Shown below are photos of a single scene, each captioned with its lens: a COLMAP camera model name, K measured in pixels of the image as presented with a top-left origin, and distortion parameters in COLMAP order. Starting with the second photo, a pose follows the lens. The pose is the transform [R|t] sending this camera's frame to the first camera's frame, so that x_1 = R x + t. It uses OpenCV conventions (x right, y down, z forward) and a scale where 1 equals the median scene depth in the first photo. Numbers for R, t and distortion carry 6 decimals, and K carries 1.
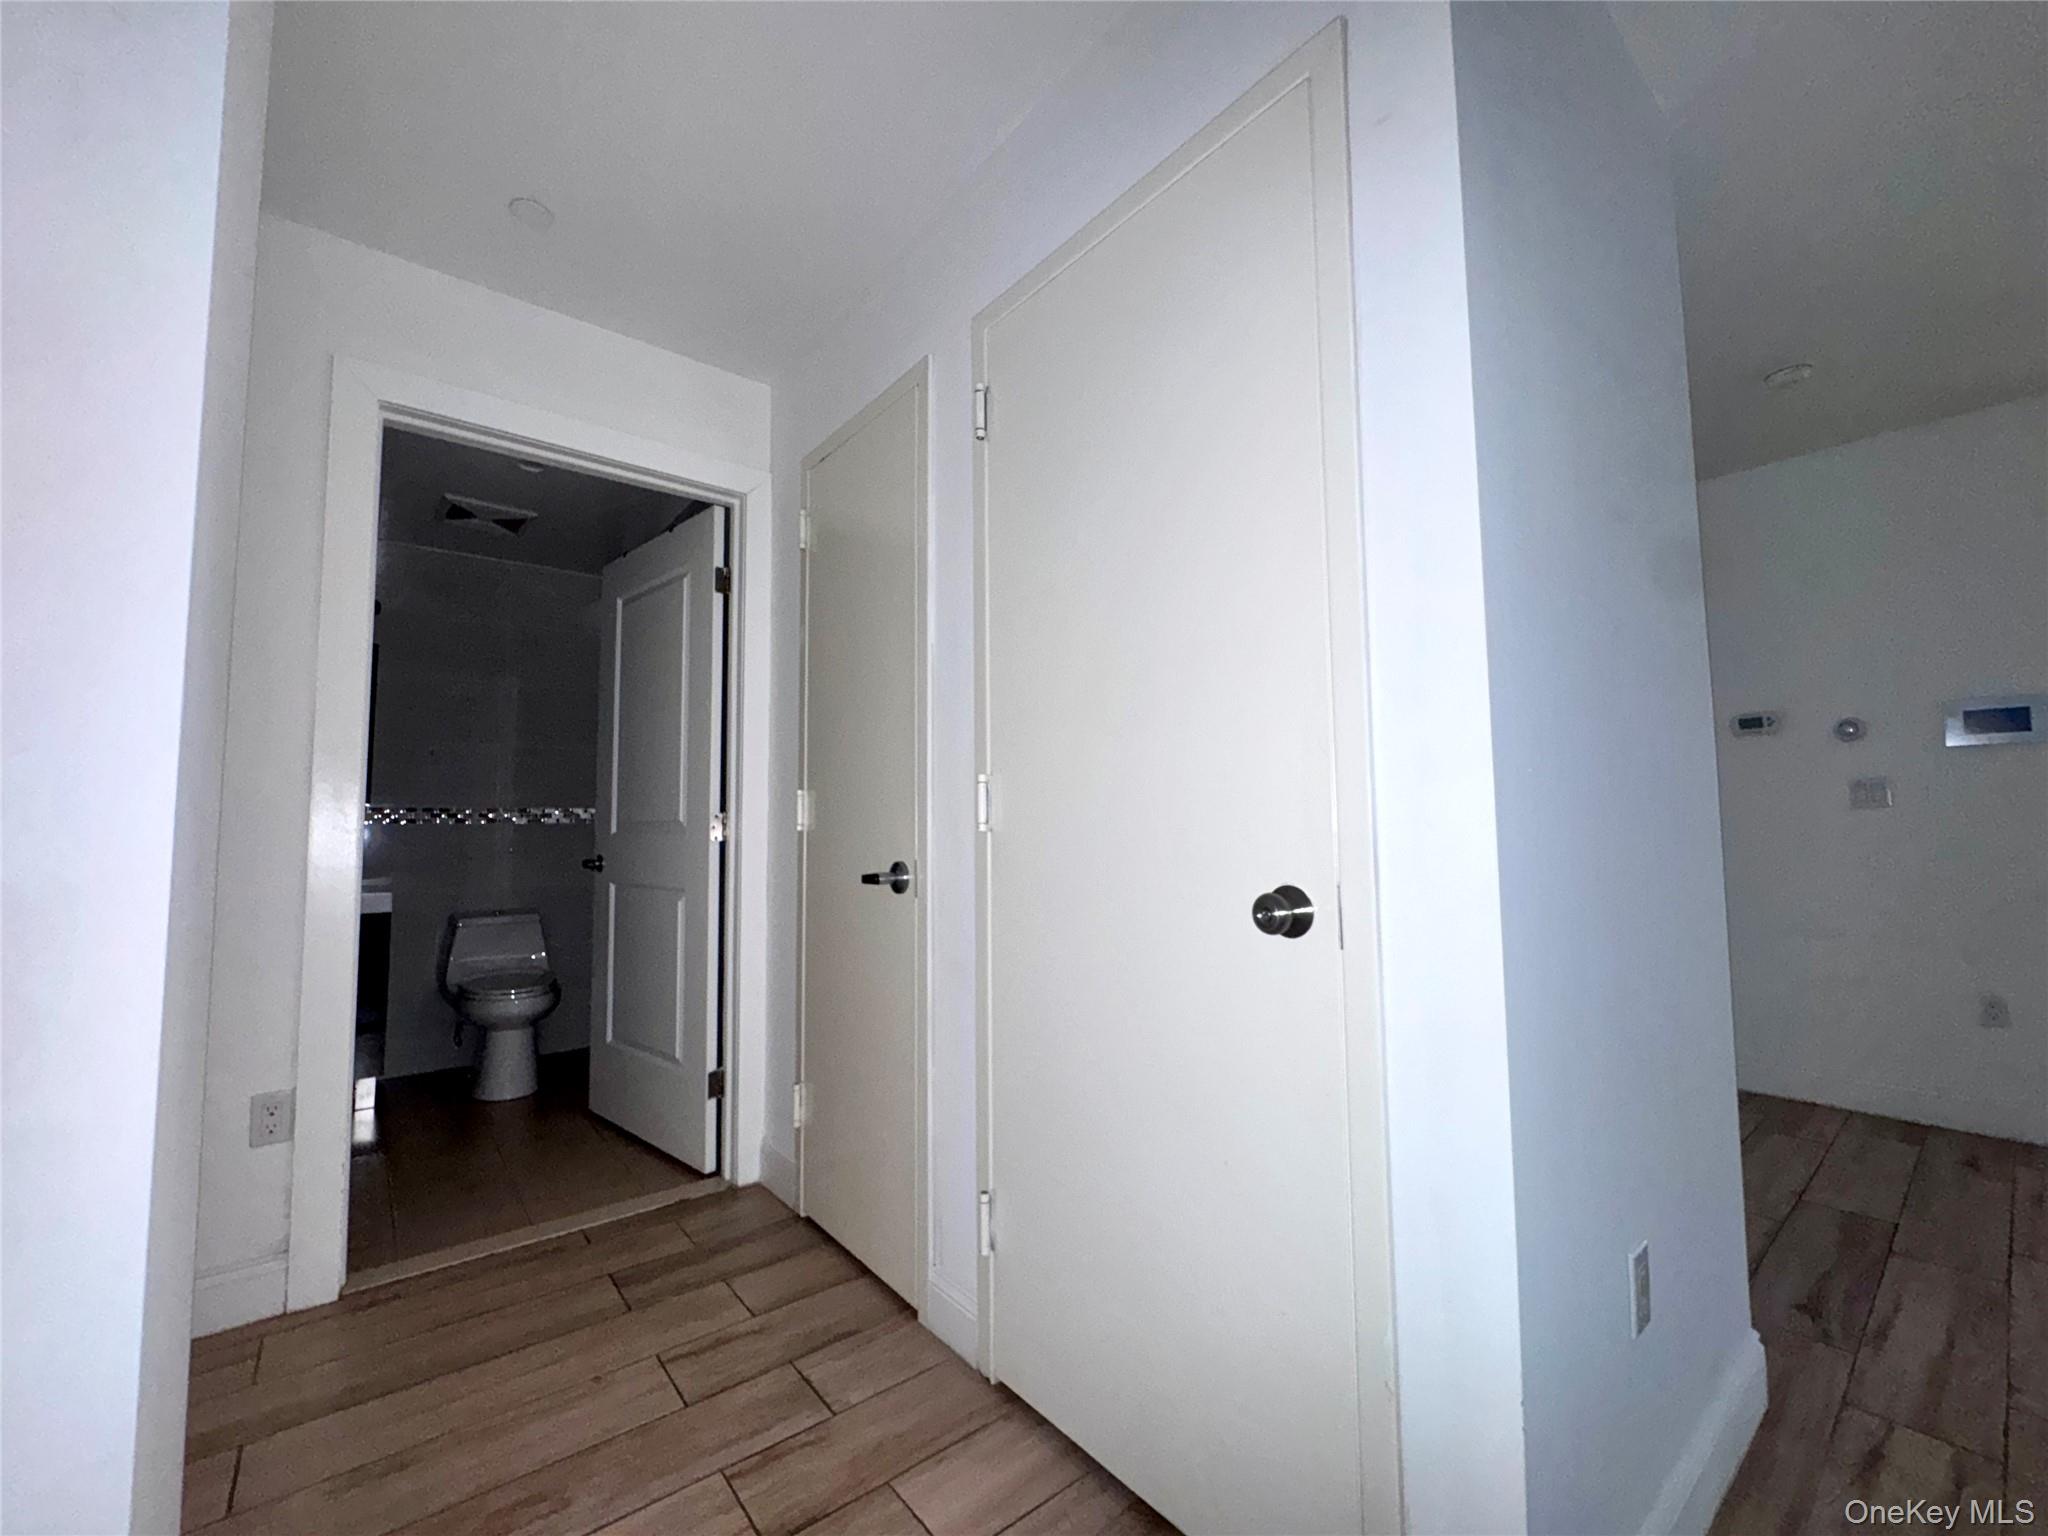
lens RADIAL K [[819.6, 0, 1029.3], [0, 819.6, 757.5], [0, 0, 1]] dist [-0.006191, 0.002064]
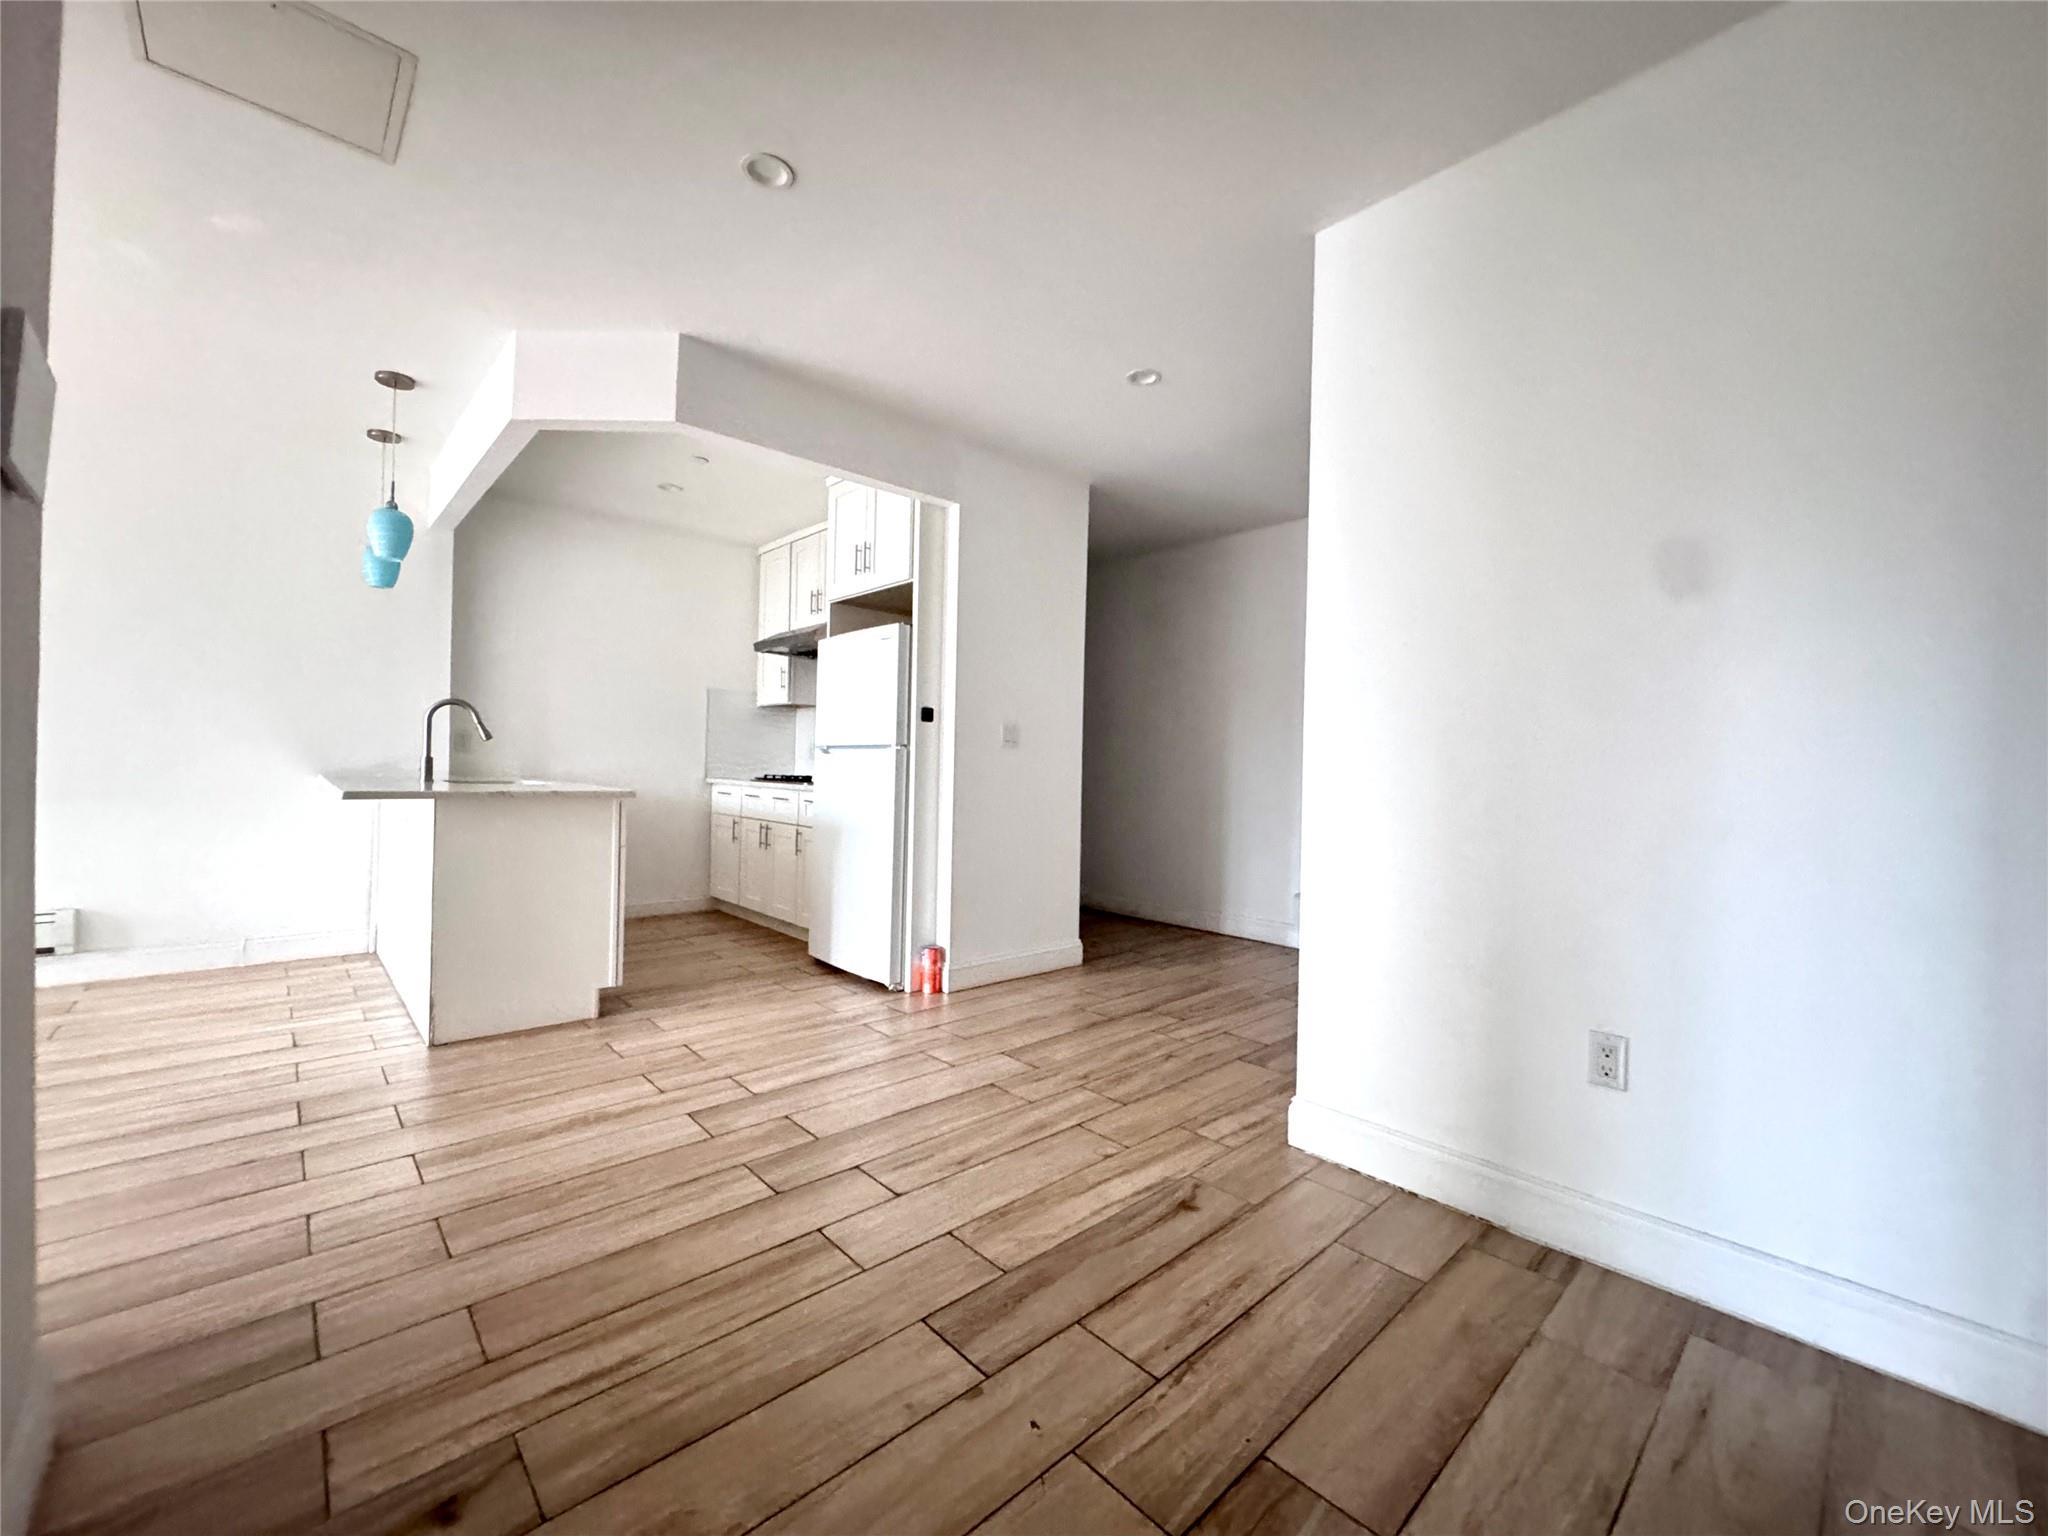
lens RADIAL K [[819.6, 0, 1028.8], [0, 819.6, 766.4], [0, 0, 1]] dist [-0.006191, 0.002064]
pose [[-0.998177, -0.014913, -0.058486, 1.094359], [-0.010442, 0.997052, -0.076016, 0.163185], [0.059447, -0.075267, -0.995390, 1.864823]]
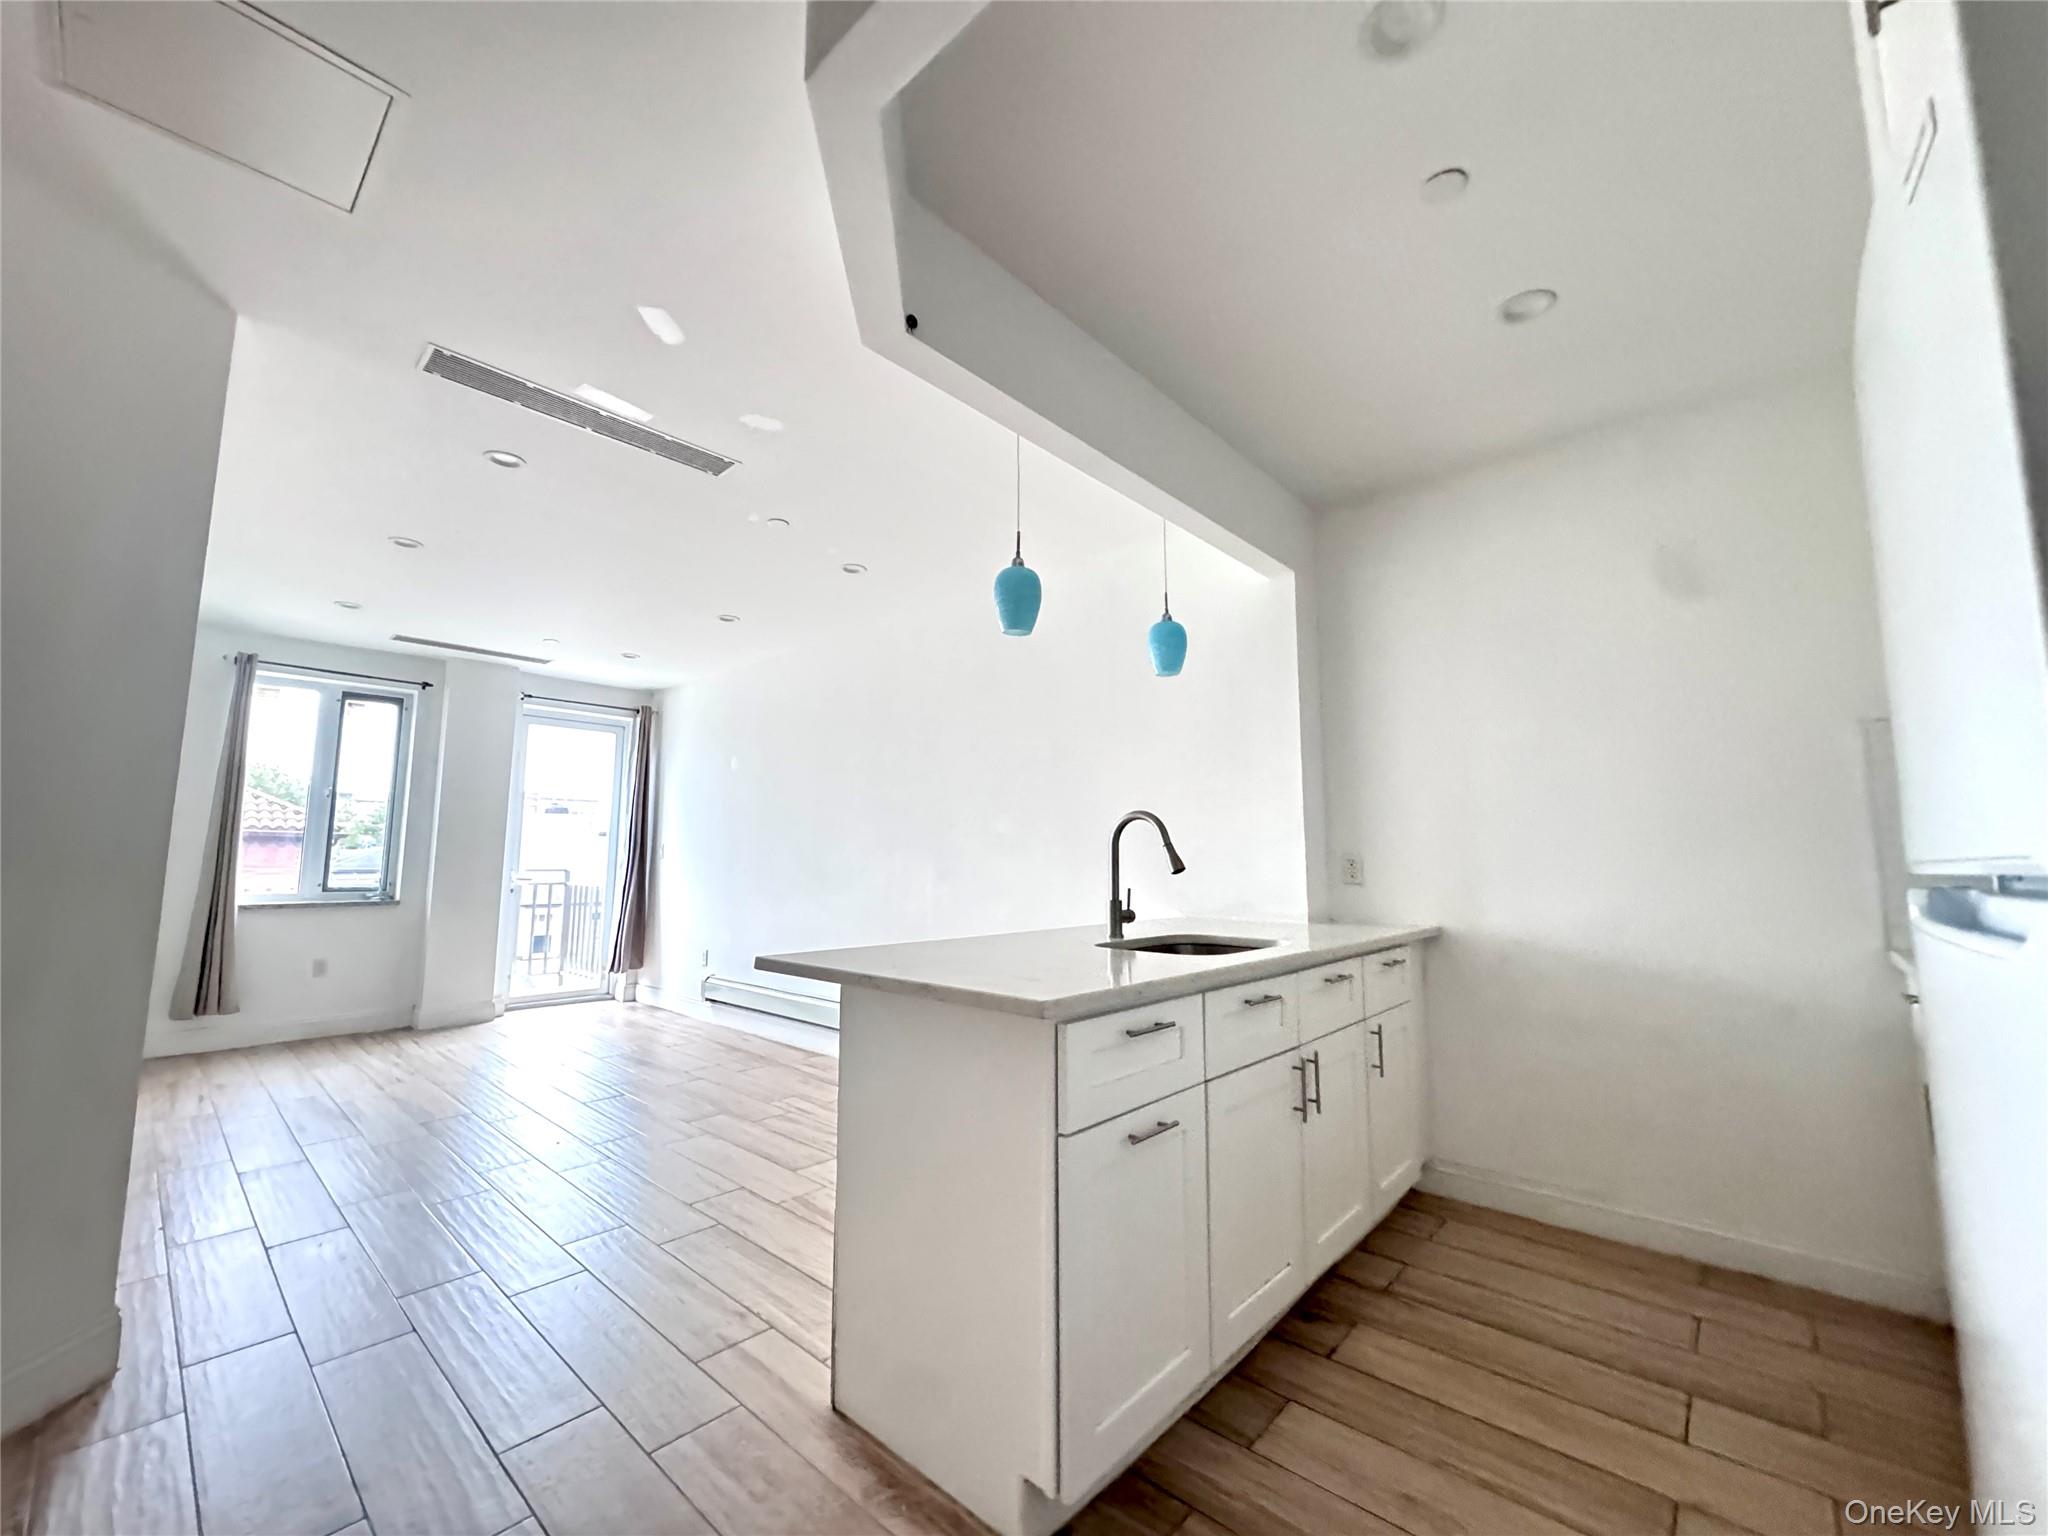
lens RADIAL K [[819.6, 0, 1017.3], [0, 819.6, 759.7], [0, 0, 1]] dist [-0.006191, 0.002064]
pose [[-0.143542, 0.128261, 0.981298, 1.105917], [-0.079283, 0.986888, -0.140590, -0.002638], [-0.986463, -0.097981, -0.131491, 0.348526]]
